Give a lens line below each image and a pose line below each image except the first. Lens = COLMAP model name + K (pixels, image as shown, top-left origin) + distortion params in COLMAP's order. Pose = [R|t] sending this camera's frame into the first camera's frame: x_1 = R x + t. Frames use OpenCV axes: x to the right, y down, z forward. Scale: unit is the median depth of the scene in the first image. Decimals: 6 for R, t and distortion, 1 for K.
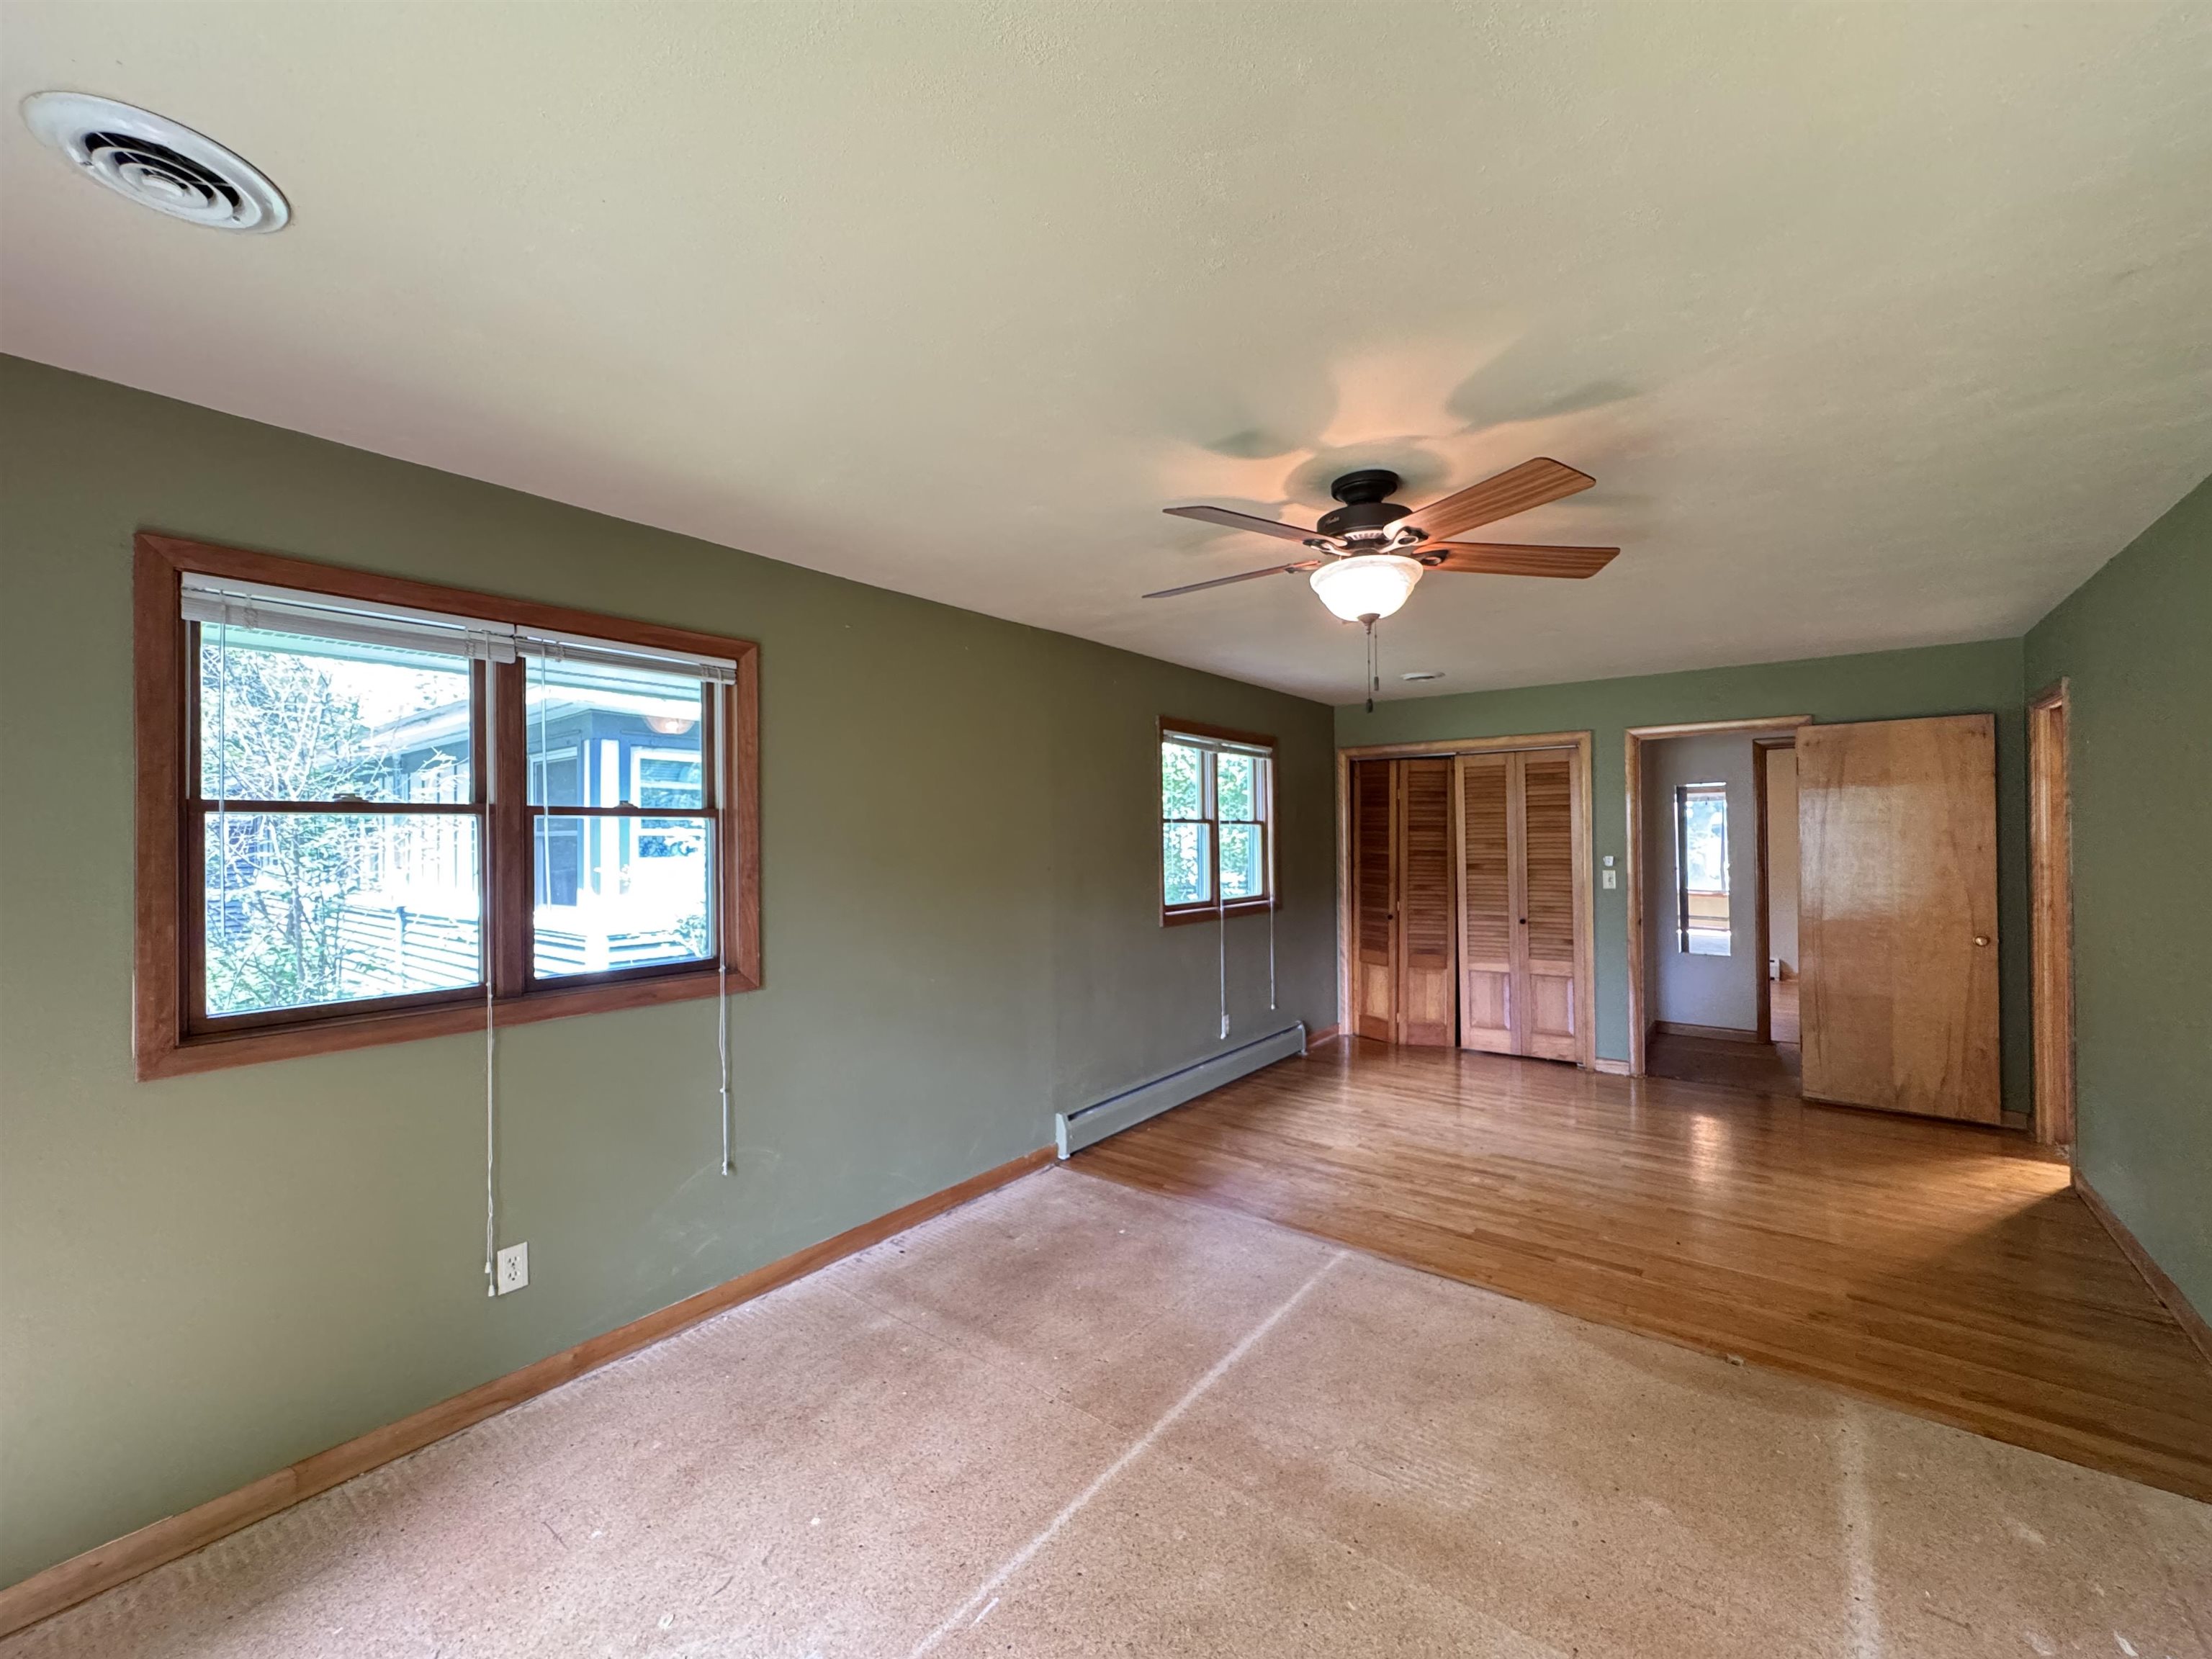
lens RADIAL K [[886.1, 0, 1100.7], [0, 886.1, 834.6], [0, 0, 1]] dist [0.000384, 0.000630]
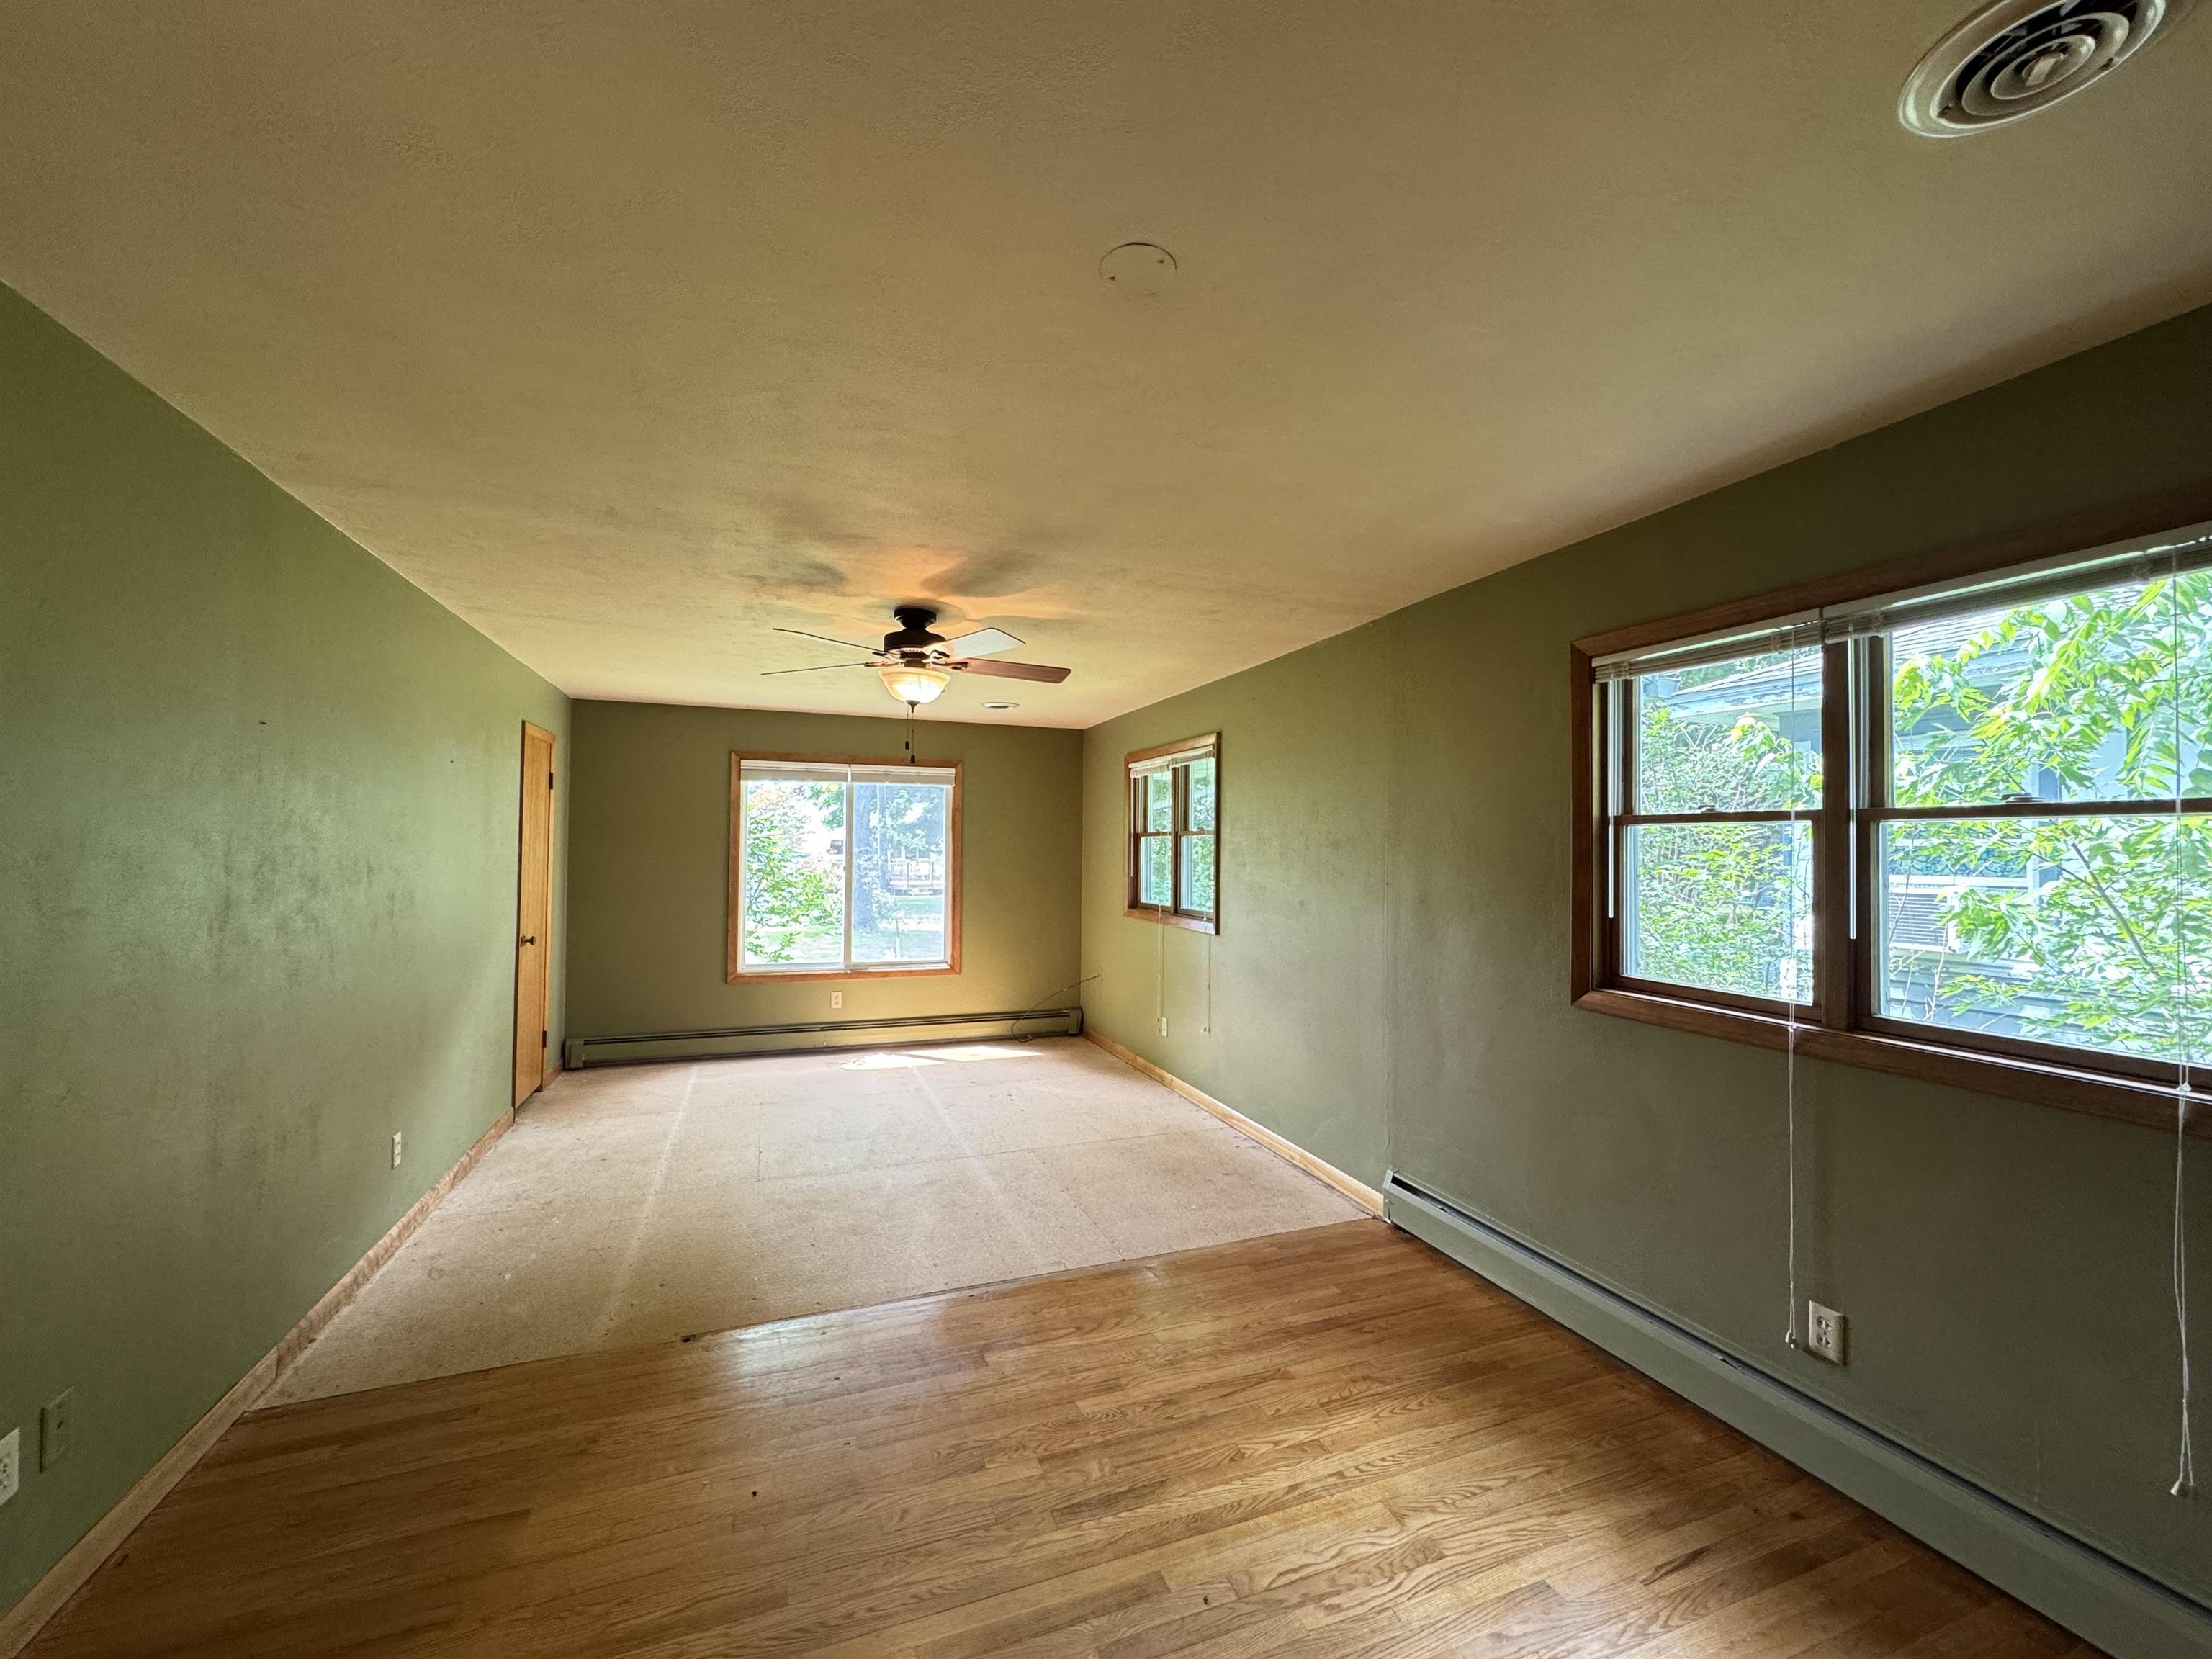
lens RADIAL K [[903.1, 0, 1106.0], [0, 903.1, 829.5], [0, 0, 1]] dist [0.033451, 0.000195]
pose [[-0.526518, -0.012794, -0.850068, 0.893058], [0.006198, 0.999802, -0.018886, 0.002089], [0.850141, -0.015213, -0.526335, 1.289816]]
